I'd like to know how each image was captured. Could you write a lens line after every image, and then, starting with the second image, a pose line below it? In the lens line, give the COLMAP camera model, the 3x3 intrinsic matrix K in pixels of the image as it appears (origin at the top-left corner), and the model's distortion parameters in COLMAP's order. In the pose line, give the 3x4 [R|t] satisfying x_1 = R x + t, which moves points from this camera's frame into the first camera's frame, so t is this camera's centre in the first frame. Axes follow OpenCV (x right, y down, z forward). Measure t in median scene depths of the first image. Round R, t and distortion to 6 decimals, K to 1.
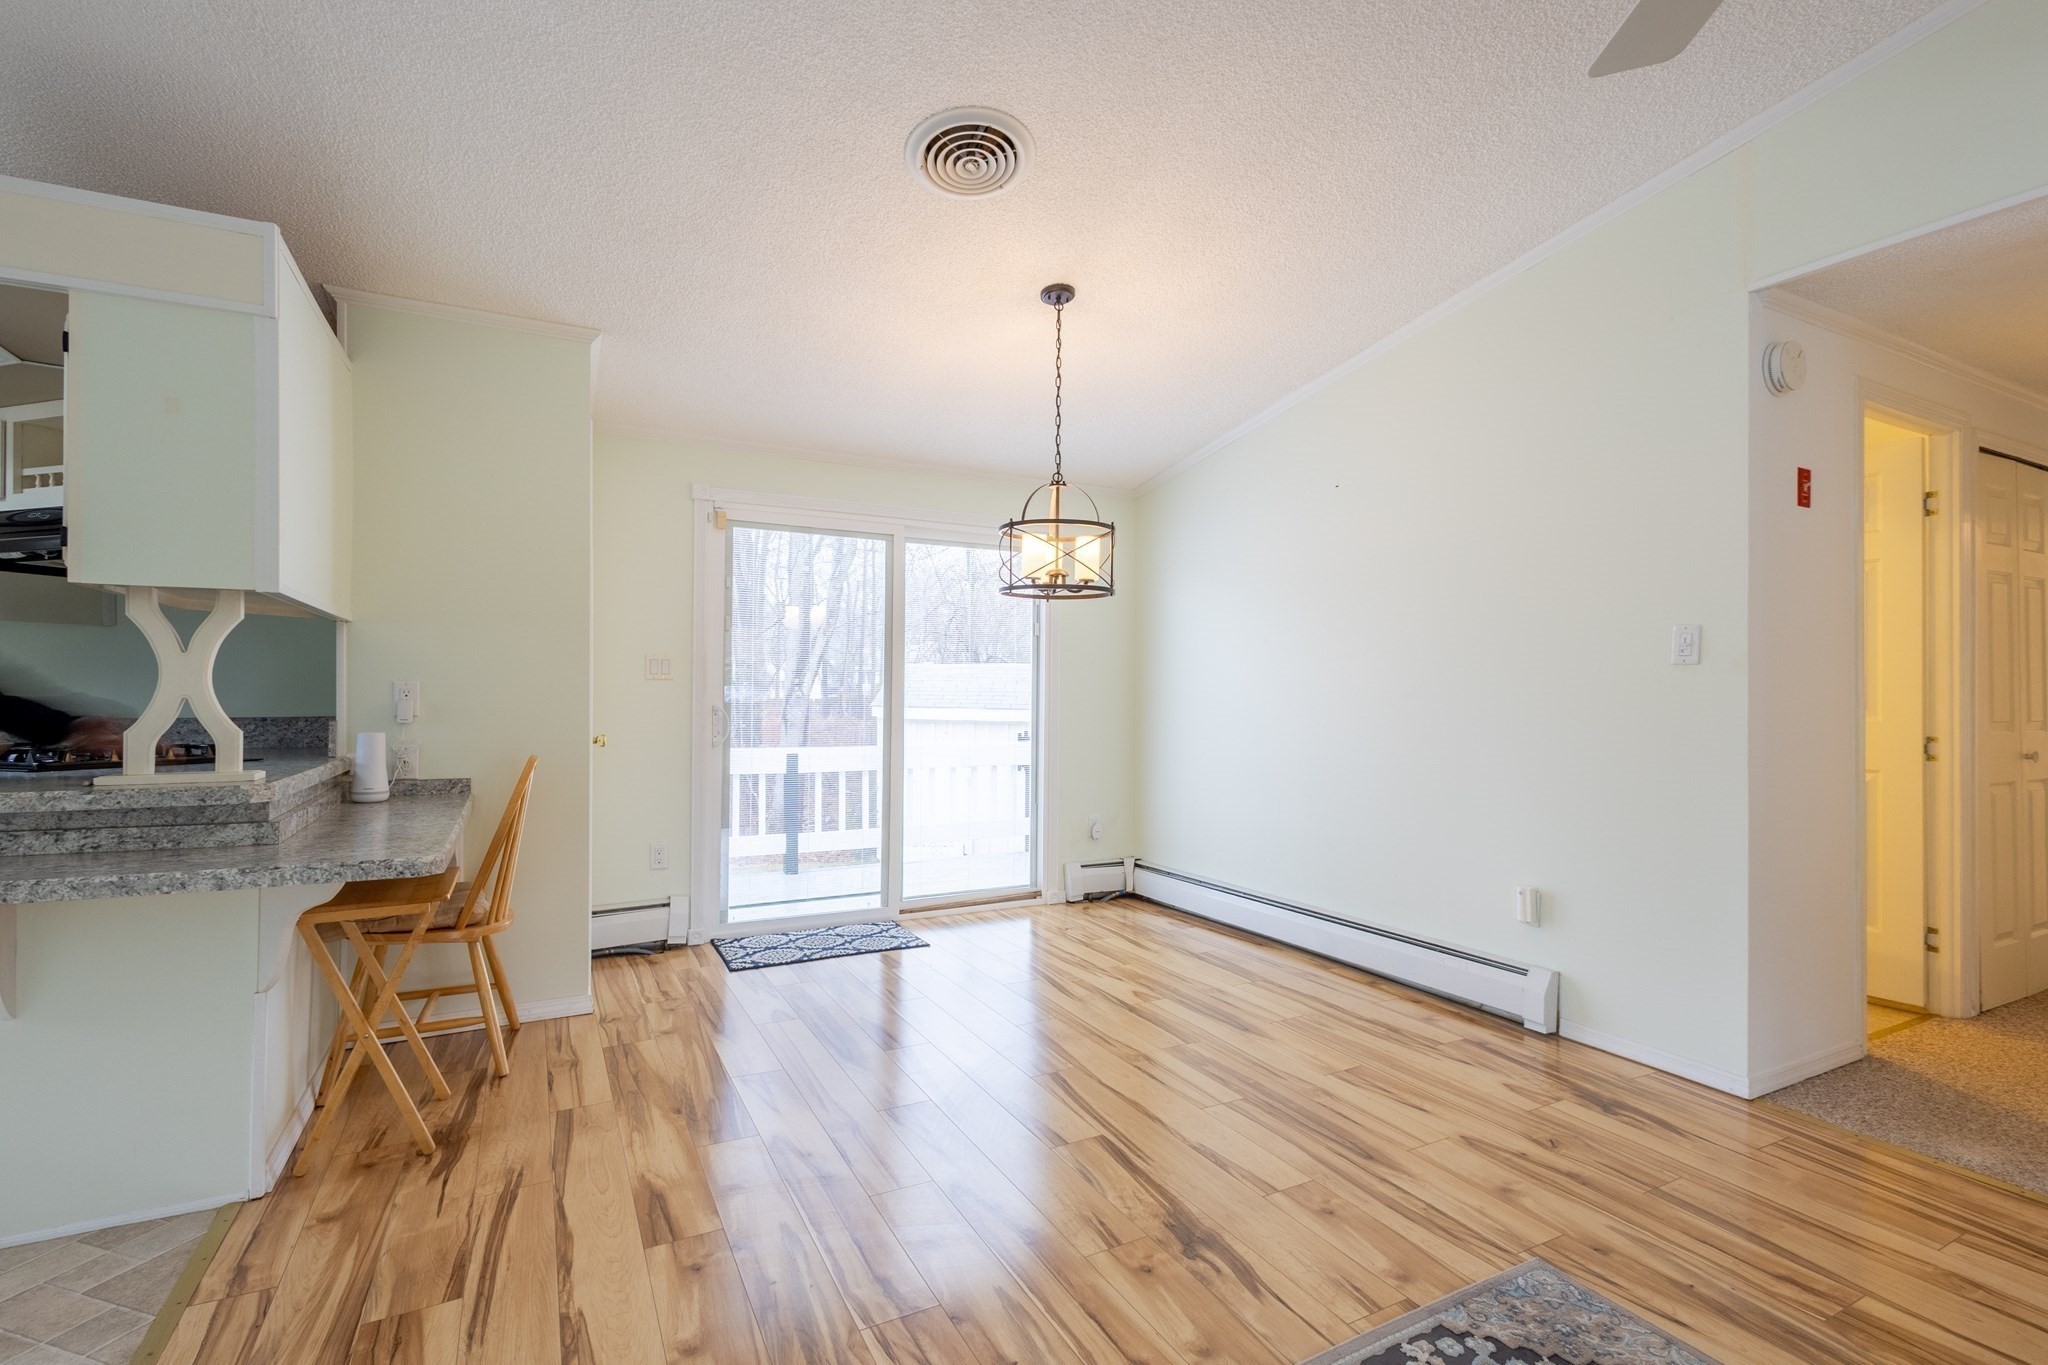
lens RADIAL K [[943.1, 0, 1031.4], [0, 943.1, 687.2], [0, 0, 1]] dist [0.007765, -0.003644]
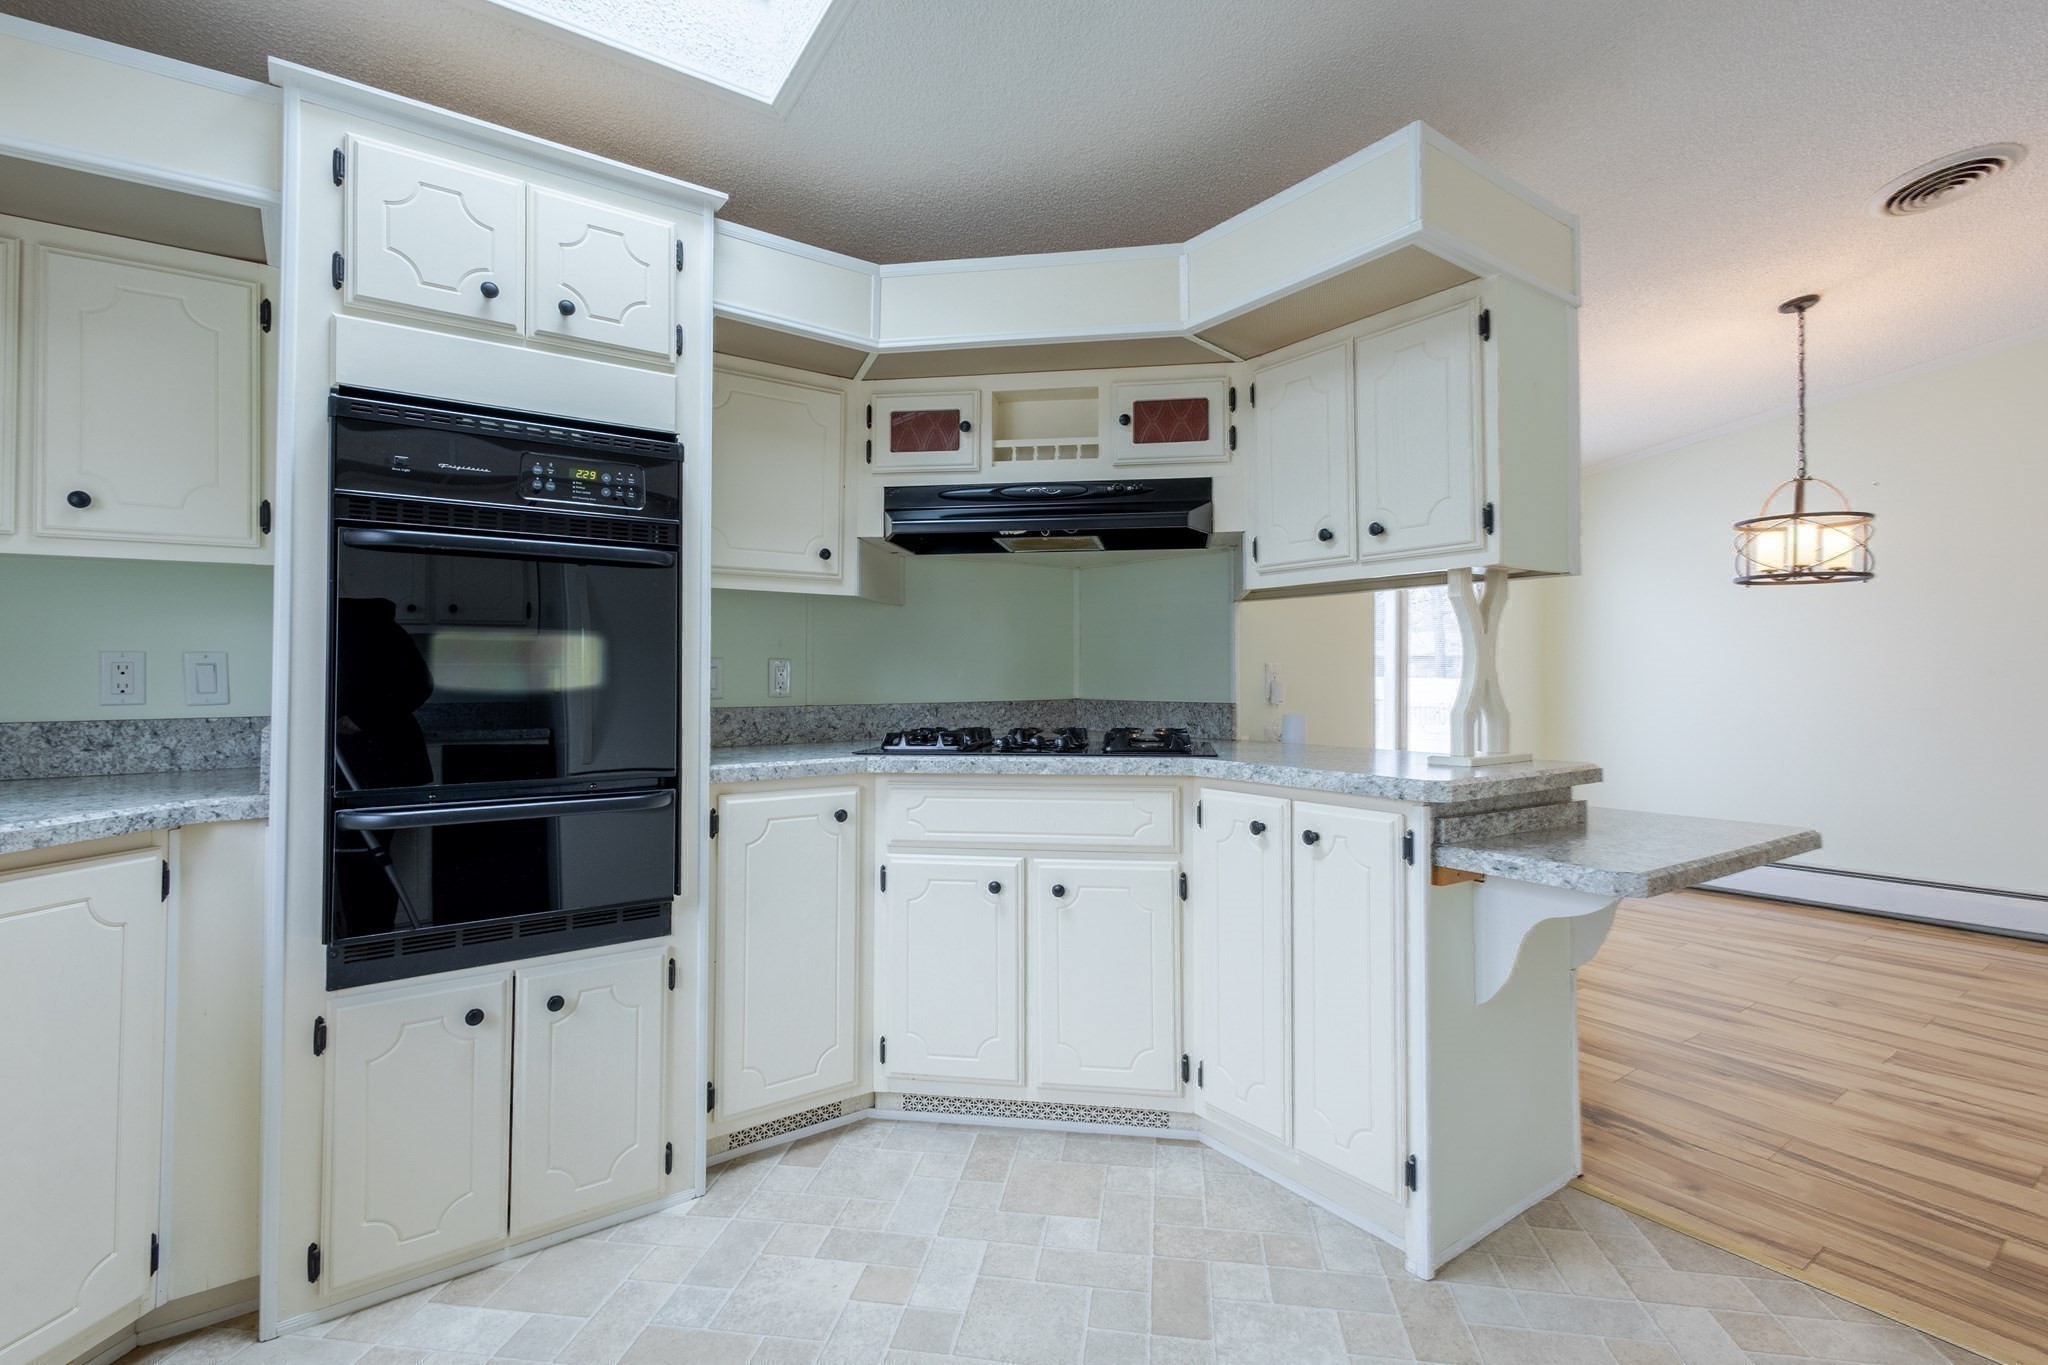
lens RADIAL K [[943.1, 0, 1001.8], [0, 943.1, 657.6], [0, 0, 1]] dist [0.007765, -0.003644]
pose [[0.991567, -0.001577, 0.129586, -1.185135], [0.003858, 0.999842, -0.017355, 0.005595], [-0.129538, 0.017709, 0.991416, 0.057365]]
